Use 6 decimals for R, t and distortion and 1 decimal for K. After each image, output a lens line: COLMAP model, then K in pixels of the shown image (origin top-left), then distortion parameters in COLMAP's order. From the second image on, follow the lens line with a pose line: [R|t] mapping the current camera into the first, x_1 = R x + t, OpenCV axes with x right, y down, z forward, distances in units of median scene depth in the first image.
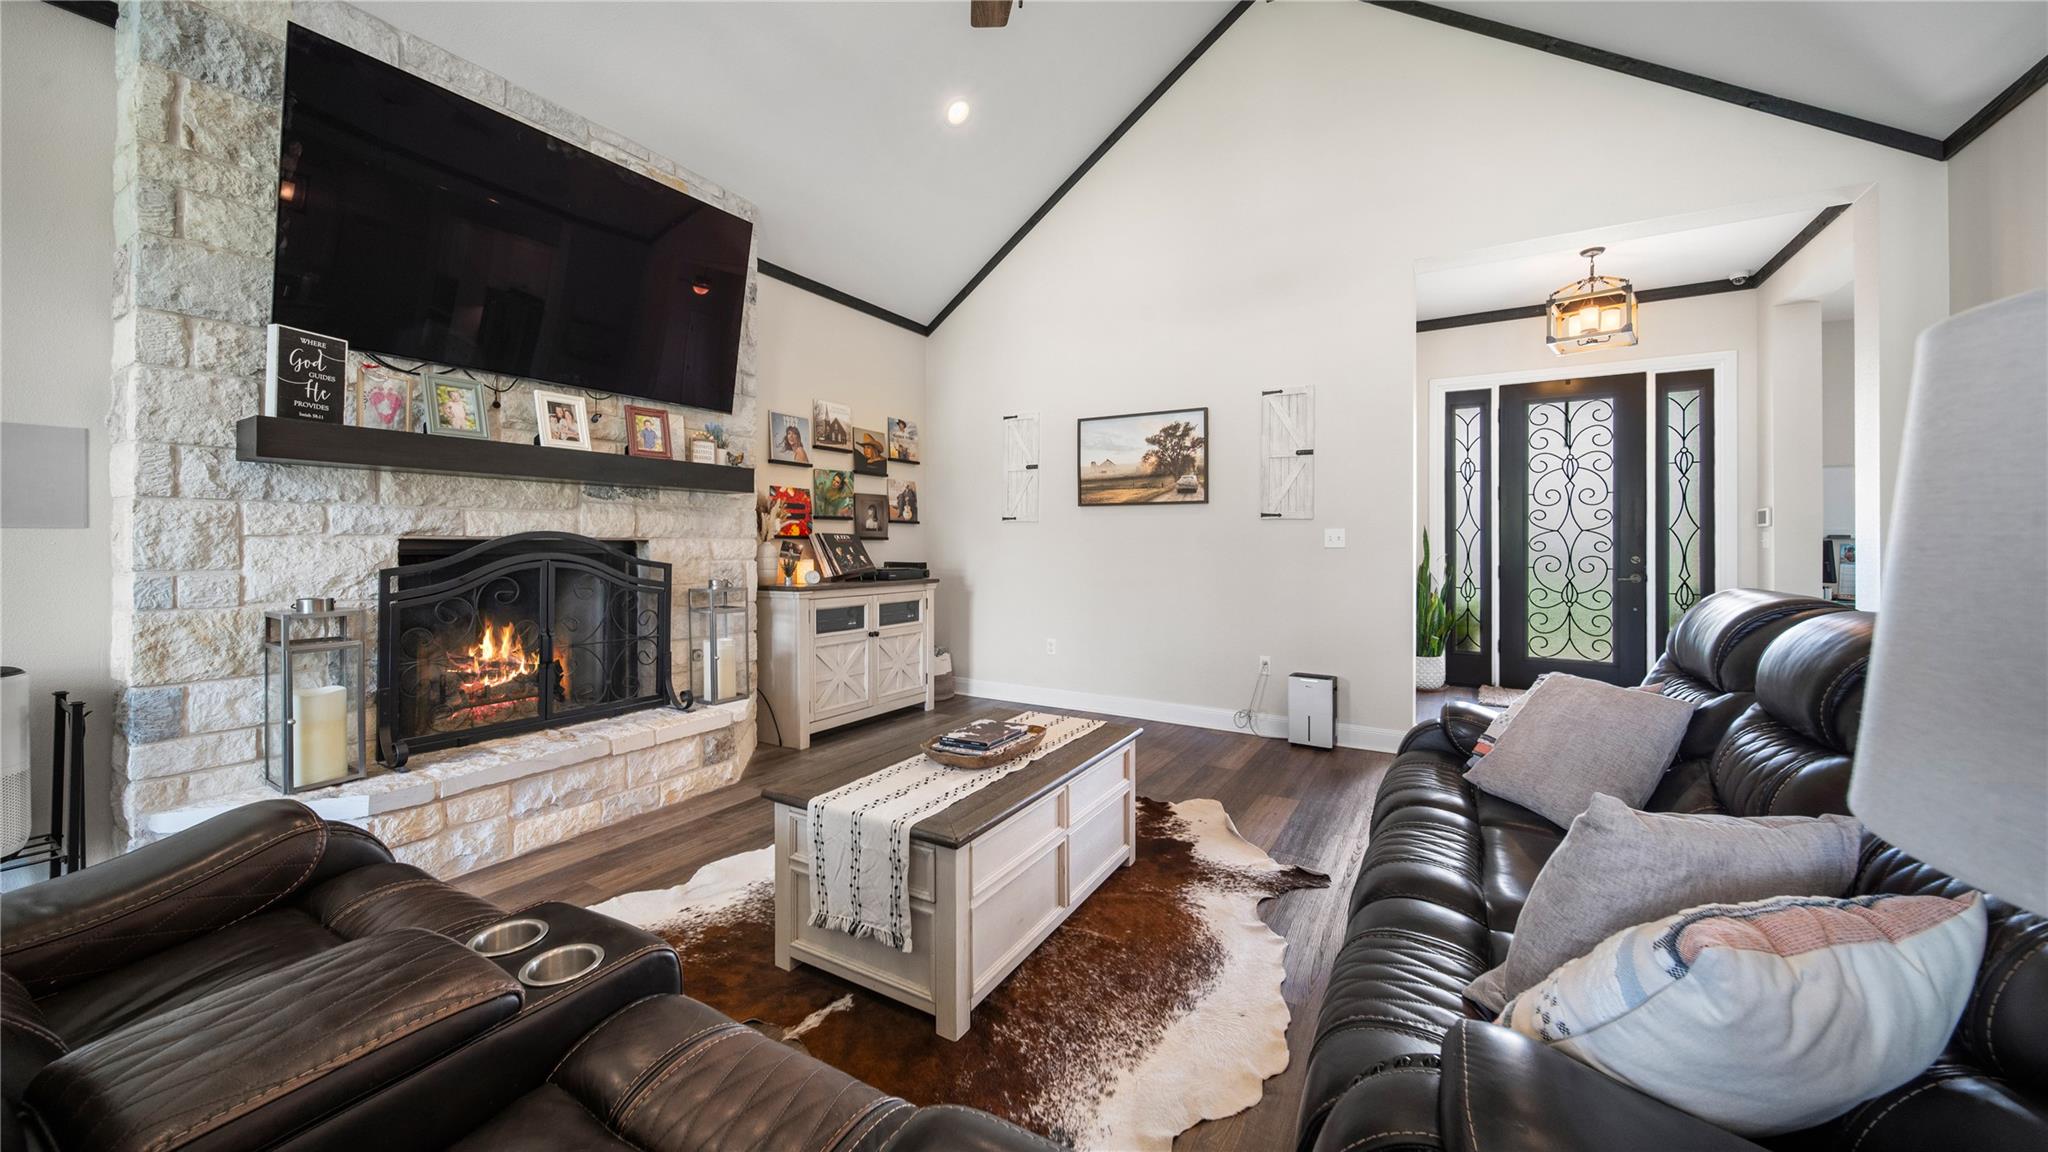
lens RADIAL K [[724.8, 0, 1032.7], [0, 724.8, 545.4], [0, 0, 1]] dist [-0.002637, -0.000508]
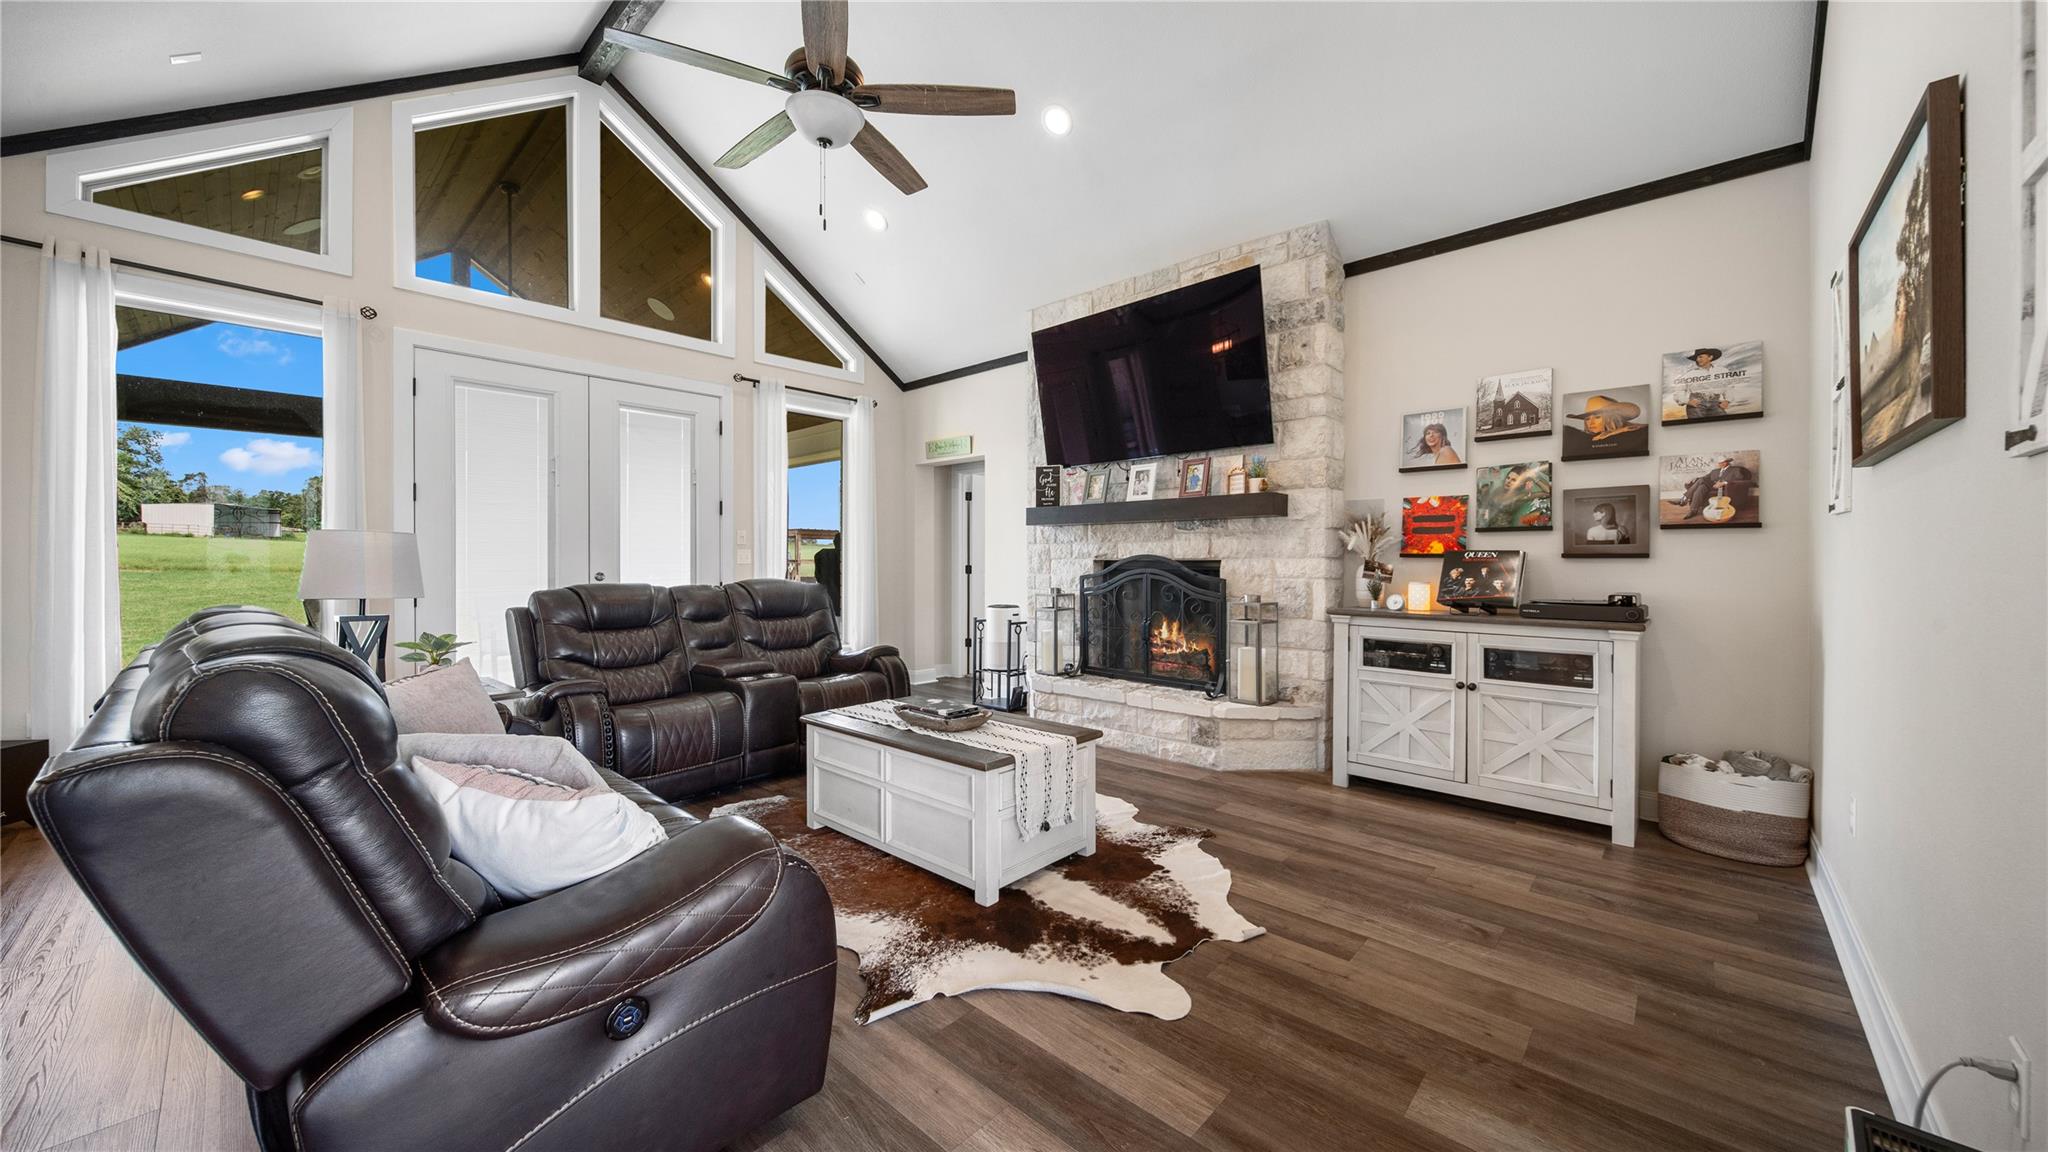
lens RADIAL K [[724.8, 0, 1024.3], [0, 724.8, 566.8], [0, 0, 1]] dist [-0.002637, -0.000508]
pose [[-0.209218, 0.005842, -0.977852, 0.725674], [-0.004748, 0.999964, 0.006990, -0.002294], [0.977858, 0.006106, -0.209182, 0.871913]]
